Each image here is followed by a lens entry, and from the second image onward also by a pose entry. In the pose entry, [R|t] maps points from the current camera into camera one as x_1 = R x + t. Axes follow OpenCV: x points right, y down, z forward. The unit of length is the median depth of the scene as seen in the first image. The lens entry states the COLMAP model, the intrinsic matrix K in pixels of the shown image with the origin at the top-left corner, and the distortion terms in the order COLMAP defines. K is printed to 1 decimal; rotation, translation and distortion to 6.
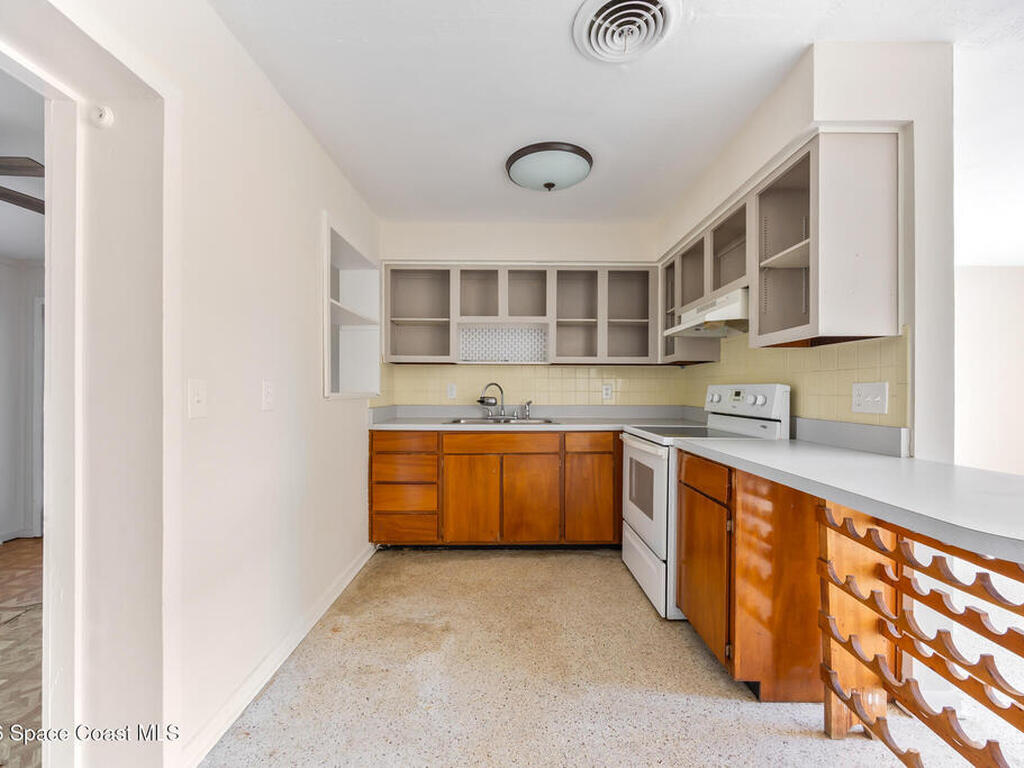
lens RADIAL K [[439.1, 0, 513.7], [0, 439.1, 388.6], [0, 0, 1]] dist [0.002069, 0.000233]
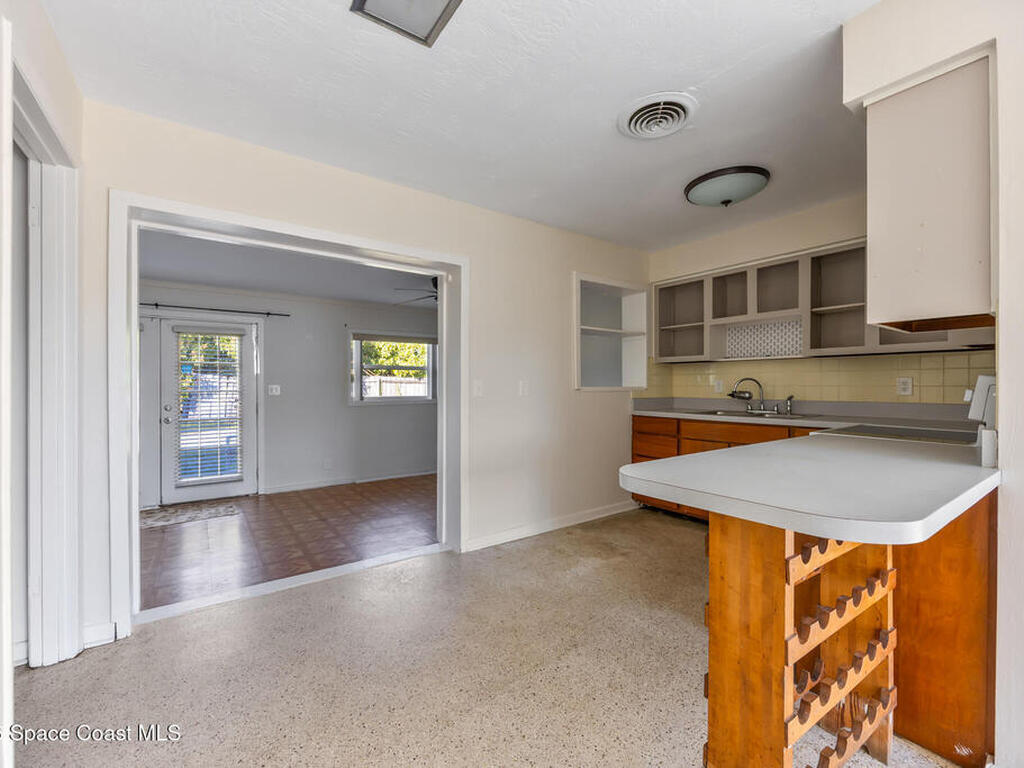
lens RADIAL K [[446.2, 0, 512.0], [0, 446.2, 384.0], [0, 0, 1]] dist [-0.000712, -0.000593]
pose [[0.584404, -0.005460, -0.811445, 0.562044], [0.003241, 0.999985, -0.004395, 0.005152], [0.811456, -0.000062, 0.584413, -0.088526]]
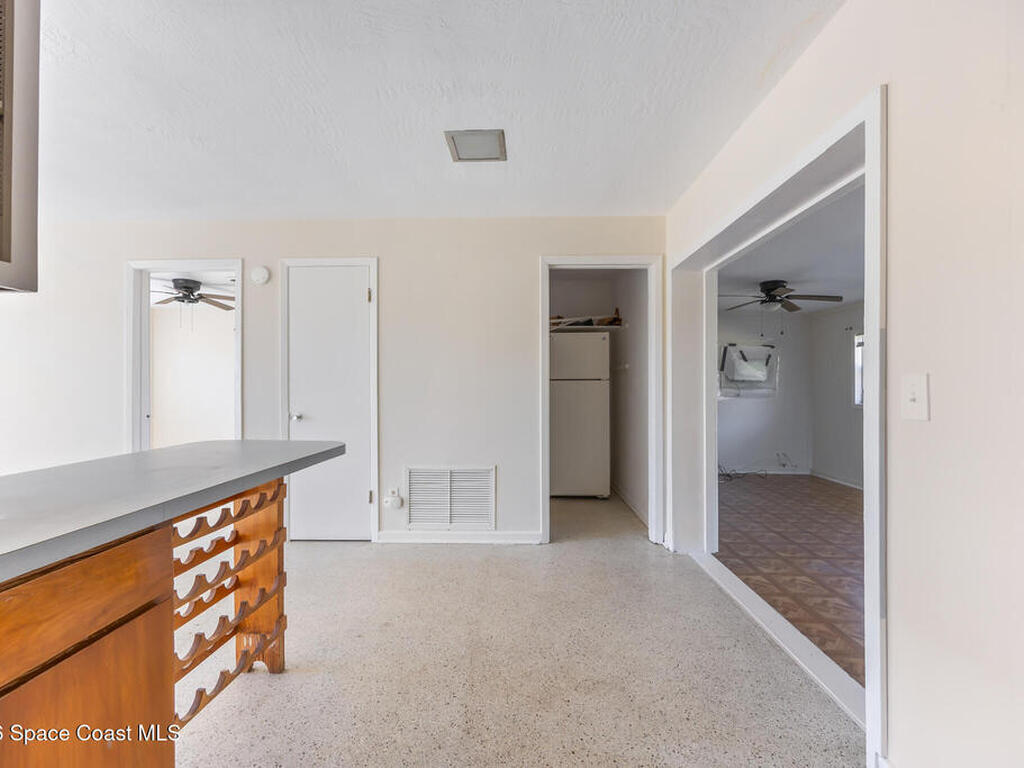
lens RADIAL K [[439.1, 0, 513.7], [0, 439.1, 388.6], [0, 0, 1]] dist [0.002069, 0.000233]
pose [[-0.999477, -0.005306, 0.031893, 0.012685], [-0.005322, 0.999986, -0.000409, 0.002554], [-0.031891, -0.000578, -0.999491, 0.868087]]
